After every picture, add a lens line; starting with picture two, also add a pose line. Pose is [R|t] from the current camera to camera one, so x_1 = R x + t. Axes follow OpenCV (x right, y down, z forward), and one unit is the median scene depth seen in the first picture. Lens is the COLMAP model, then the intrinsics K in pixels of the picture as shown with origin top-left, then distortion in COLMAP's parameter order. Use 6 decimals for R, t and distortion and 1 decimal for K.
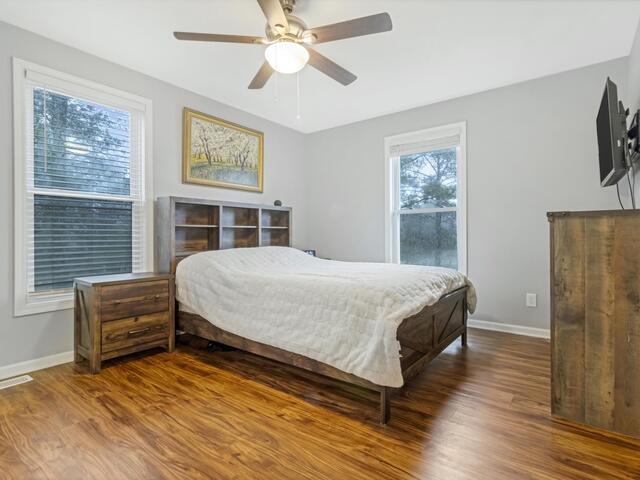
lens RADIAL K [[339.9, 0, 318.4], [0, 339.9, 237.2], [0, 0, 1]] dist [-0.000258, -0.008520]
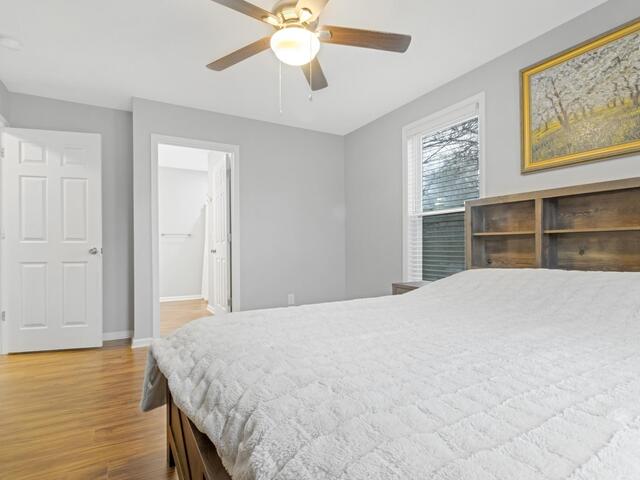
lens RADIAL K [[339.9, 0, 318.4], [0, 339.9, 237.2], [0, 0, 1]] dist [-0.000258, -0.008520]
pose [[-0.384056, -0.018104, -0.923132, 0.430115], [0.003511, 0.999772, -0.021068, -0.011021], [0.923303, -0.011332, -0.383905, 0.856996]]
